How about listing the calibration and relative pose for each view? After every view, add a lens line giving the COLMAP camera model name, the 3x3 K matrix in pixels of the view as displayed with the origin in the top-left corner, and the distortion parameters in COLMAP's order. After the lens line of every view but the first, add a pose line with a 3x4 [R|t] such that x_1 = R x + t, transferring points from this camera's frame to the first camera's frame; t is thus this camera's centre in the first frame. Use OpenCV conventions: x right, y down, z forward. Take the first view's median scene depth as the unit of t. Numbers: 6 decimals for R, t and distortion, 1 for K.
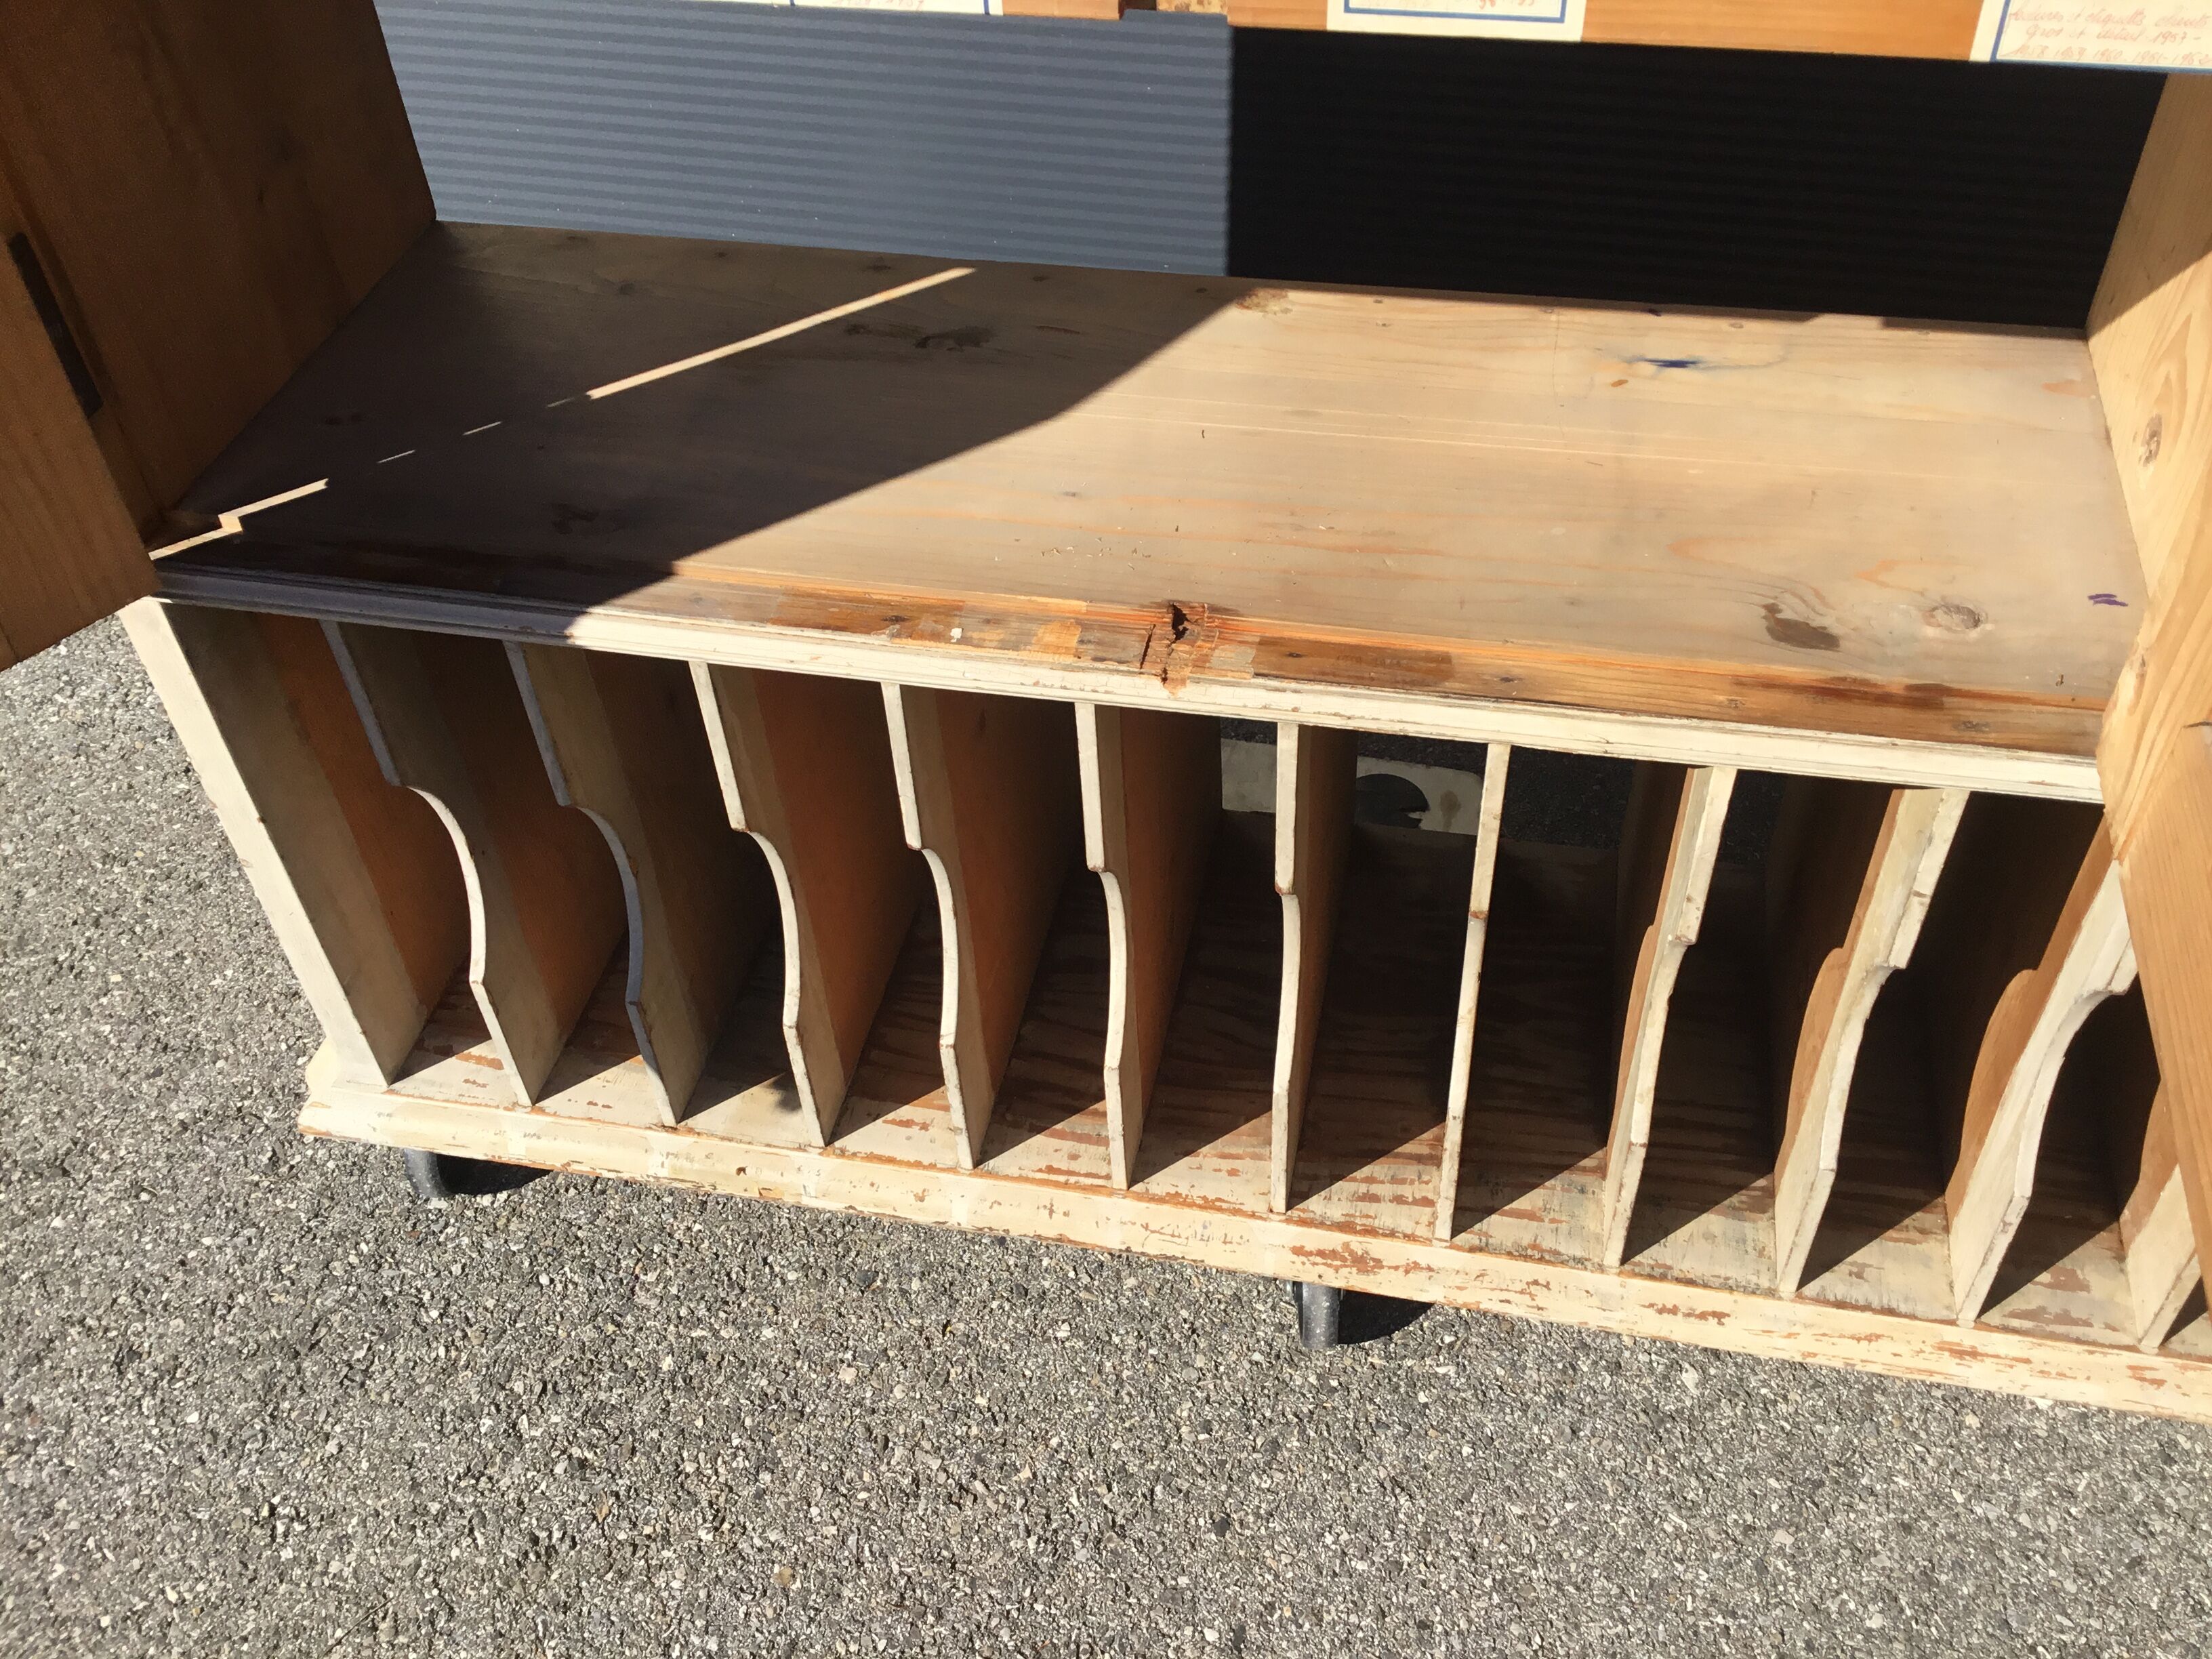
lens RADIAL K [[1974.1, 0, 1108.2], [0, 1974.1, 829.9], [0, 0, 1]] dist [0.043226, -0.087426]
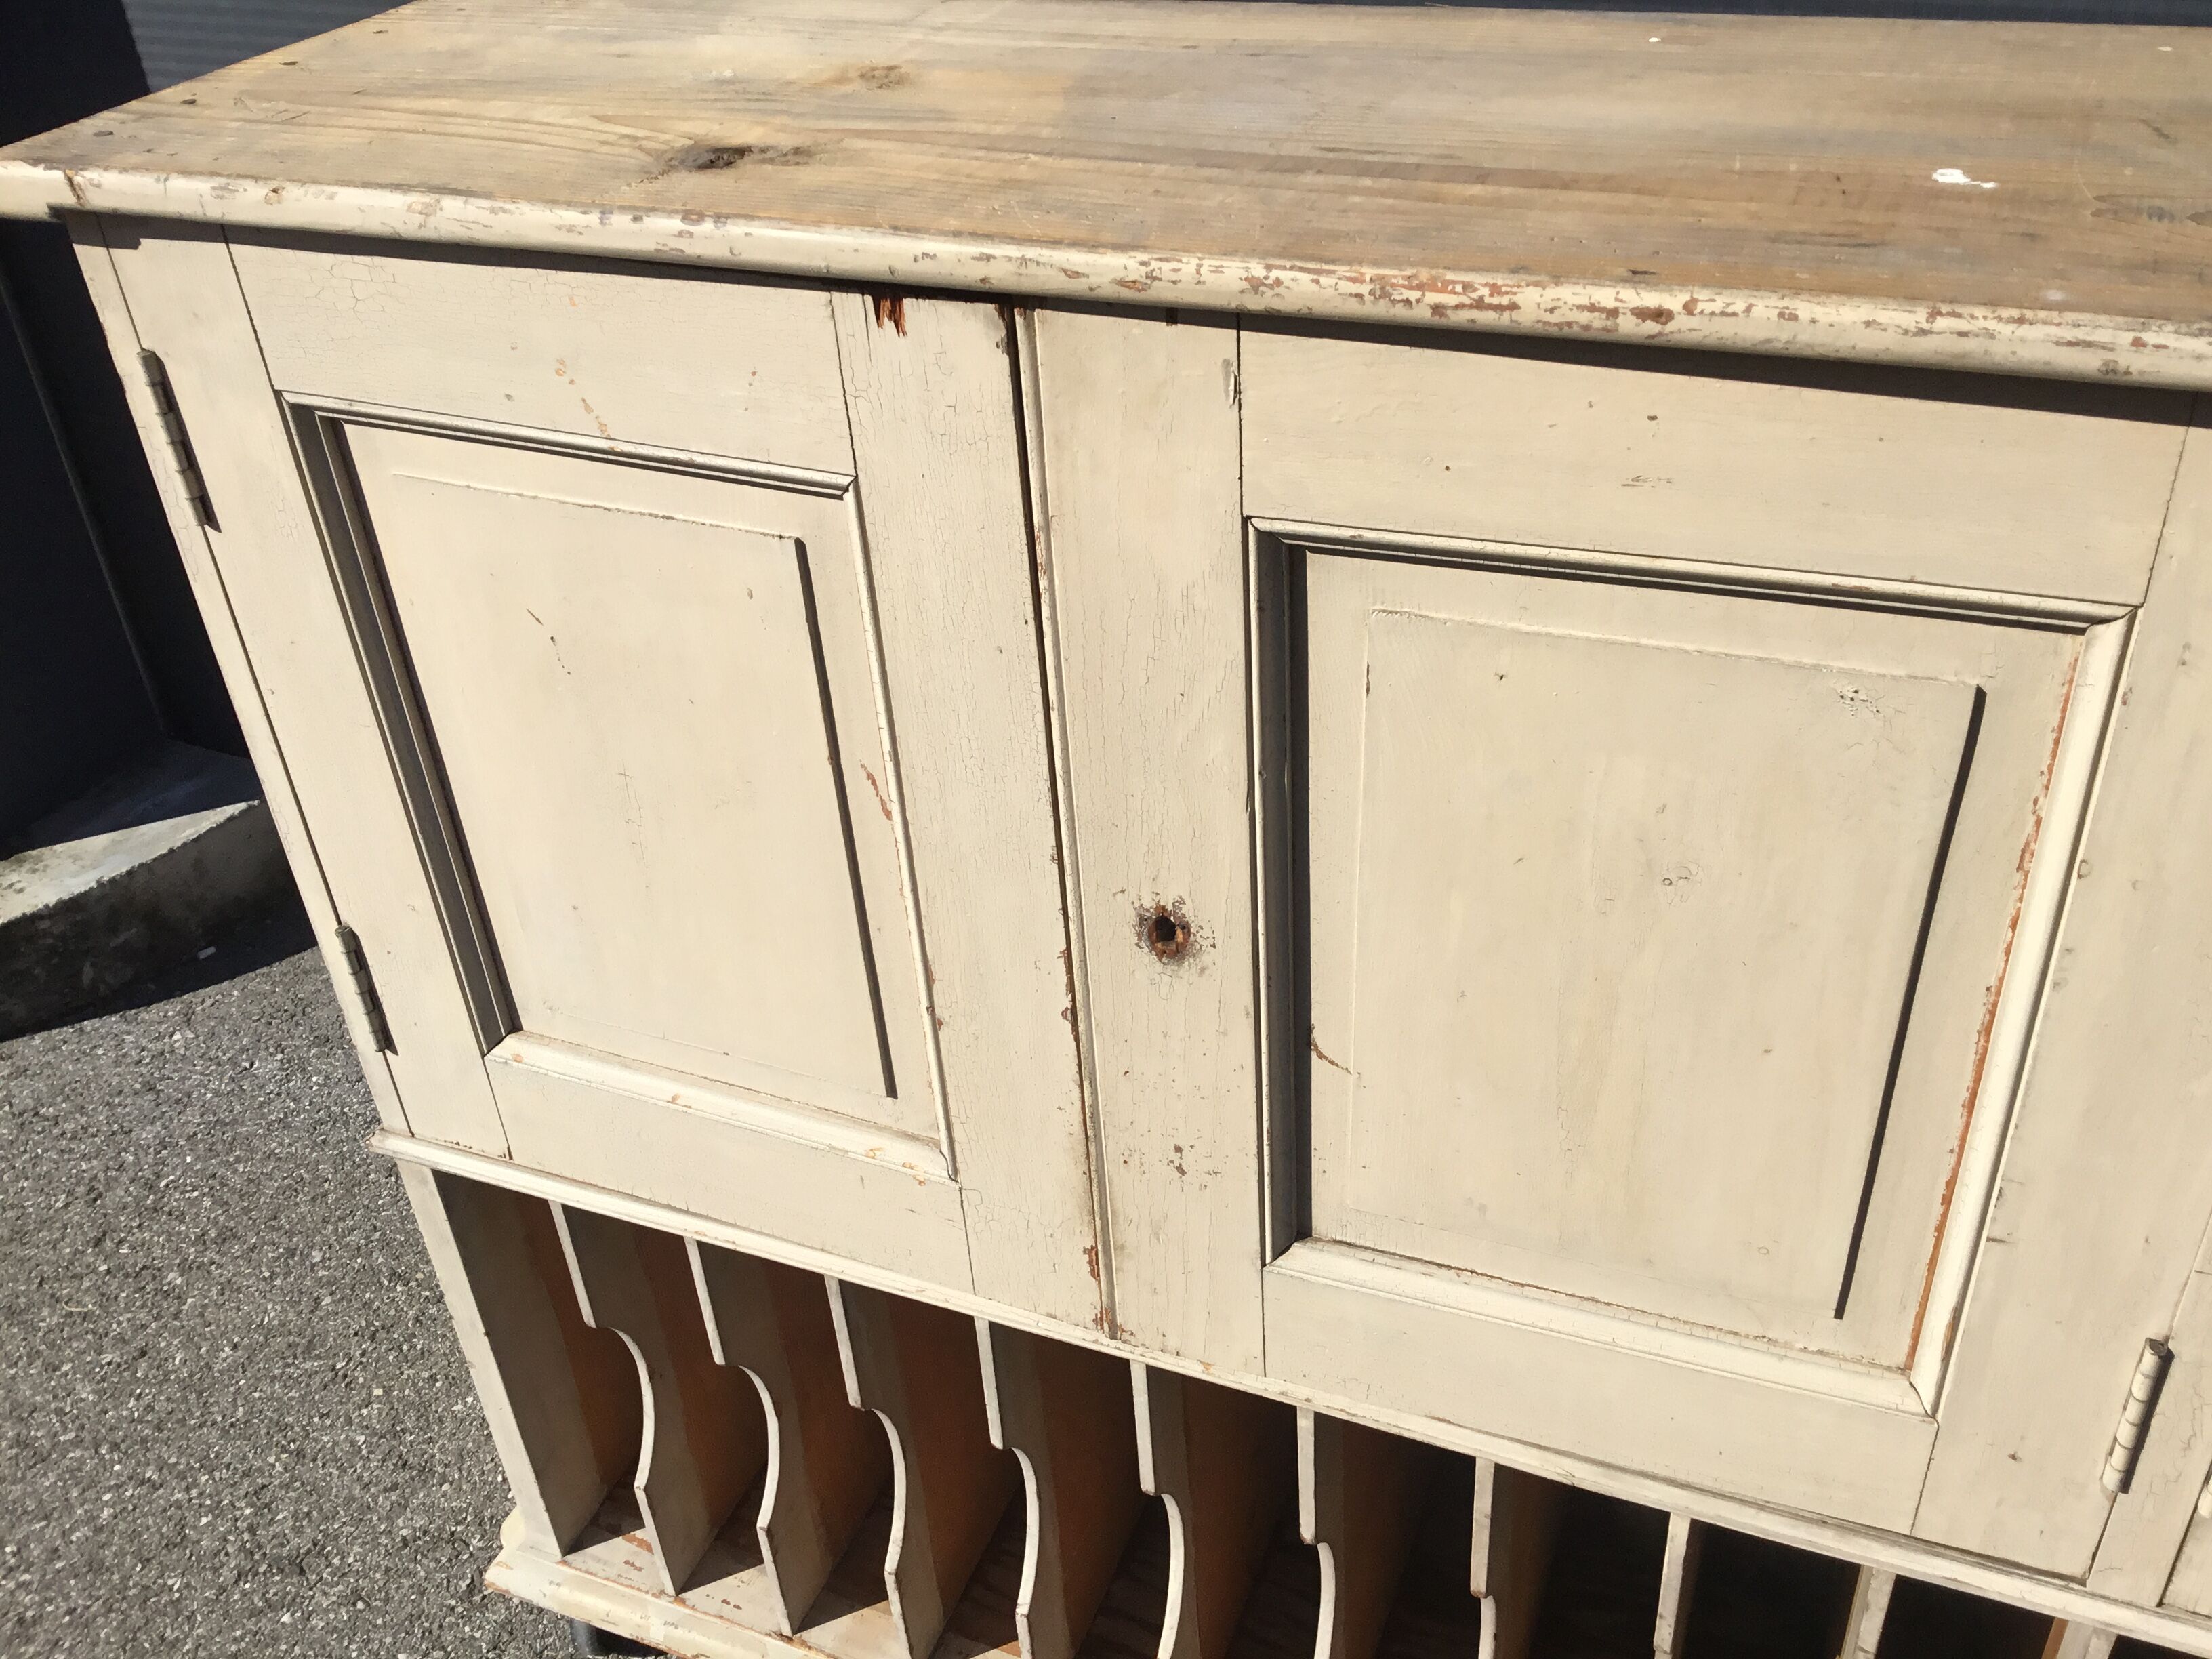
lens RADIAL K [[1974.1, 0, 1108.2], [0, 1974.1, 829.9], [0, 0, 1]] dist [0.043226, -0.087426]
pose [[0.981093, 0.091015, -0.170799, 0.095160], [-0.119303, 0.979314, -0.163434, -0.119086], [0.152391, 0.180721, 0.971657, -0.132453]]
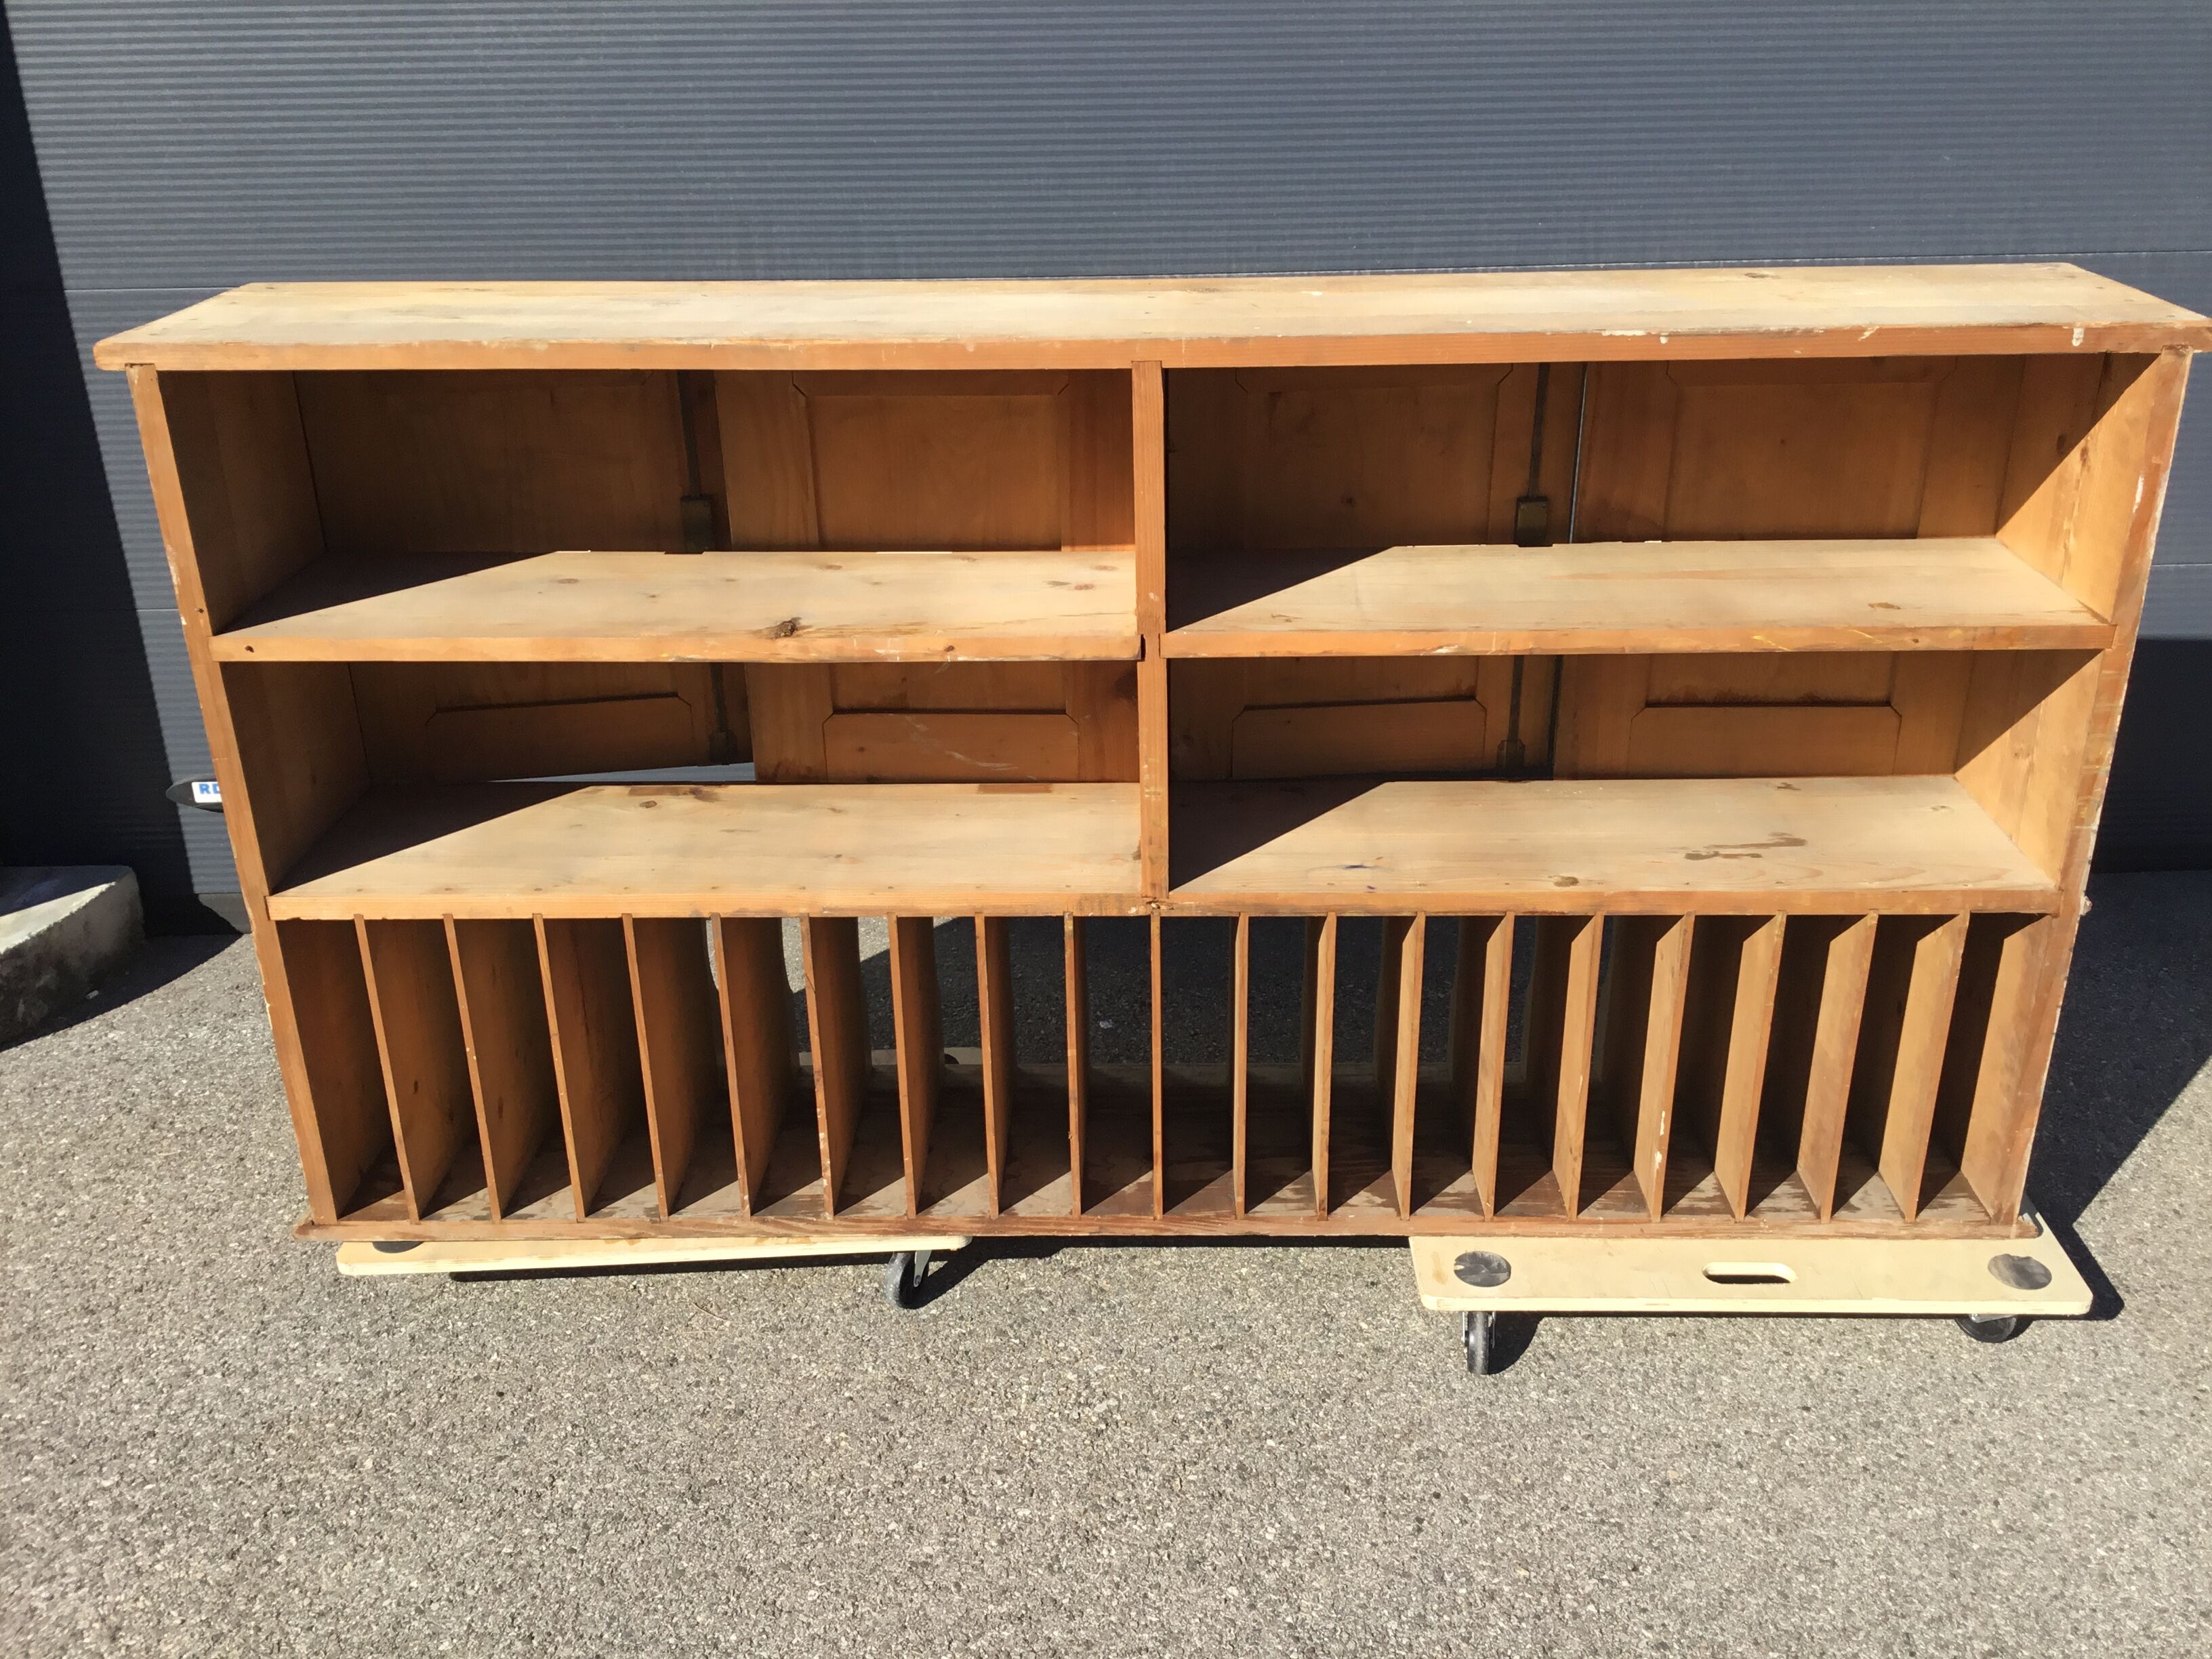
lens RADIAL K [[1974.1, 0, 1108.2], [0, 1974.1, 829.9], [0, 0, 1]] dist [0.043226, -0.087426]
pose [[0.963004, -0.087464, 0.254899, -0.375026], [0.174367, 0.923417, -0.341902, 0.600987], [-0.205474, 0.373699, 0.904505, -0.954123]]
